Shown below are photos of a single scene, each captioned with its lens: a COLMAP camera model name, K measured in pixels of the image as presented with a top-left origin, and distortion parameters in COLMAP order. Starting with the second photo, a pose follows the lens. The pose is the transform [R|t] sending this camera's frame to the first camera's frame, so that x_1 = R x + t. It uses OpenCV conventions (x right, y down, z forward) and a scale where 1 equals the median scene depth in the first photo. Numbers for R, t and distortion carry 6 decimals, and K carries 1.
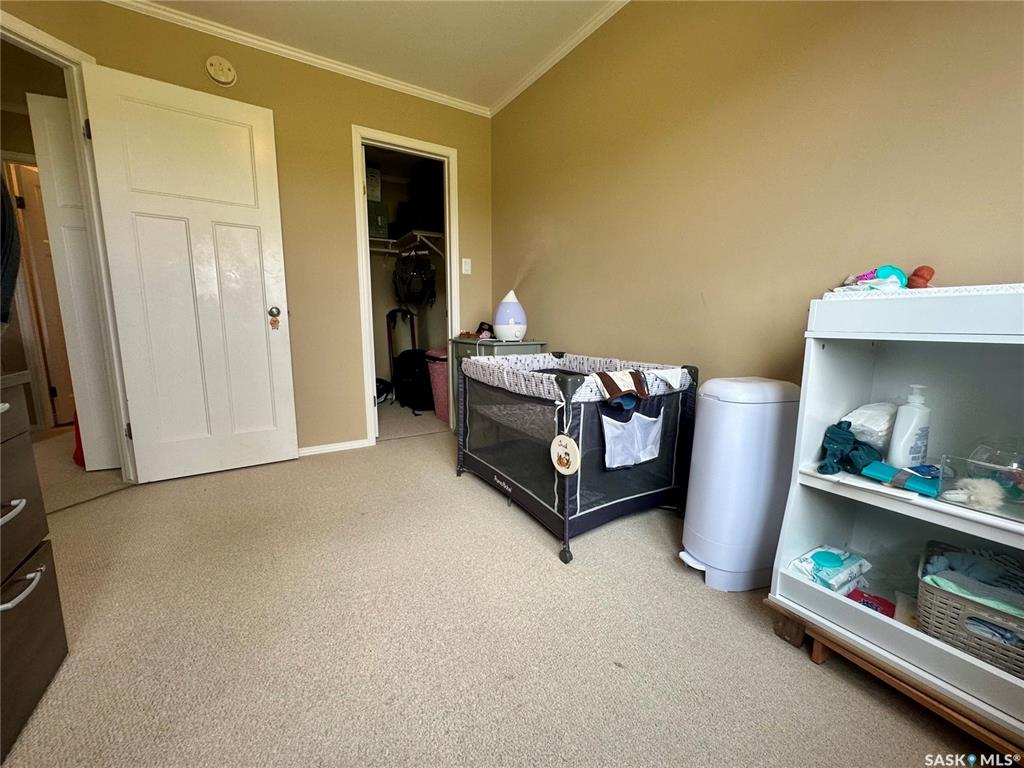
lens RADIAL K [[408.9, 0, 513.0], [0, 408.9, 383.2], [0, 0, 1]] dist [-0.001195, 0.000531]
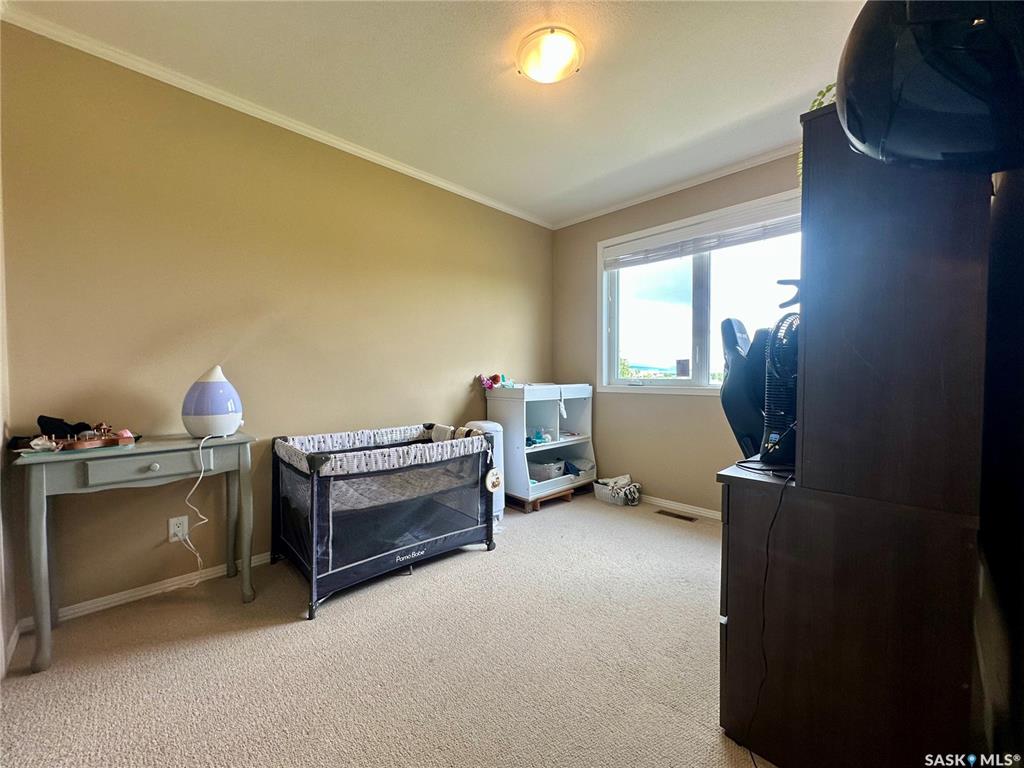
lens RADIAL K [[408.9, 0, 512.8], [0, 408.9, 382.5], [0, 0, 1]] dist [-0.001195, 0.000531]
pose [[-0.213104, -0.022605, 0.976768, -1.098711], [0.142272, 0.988358, 0.053914, -0.217552], [-0.966615, 0.150456, -0.207407, 0.877949]]
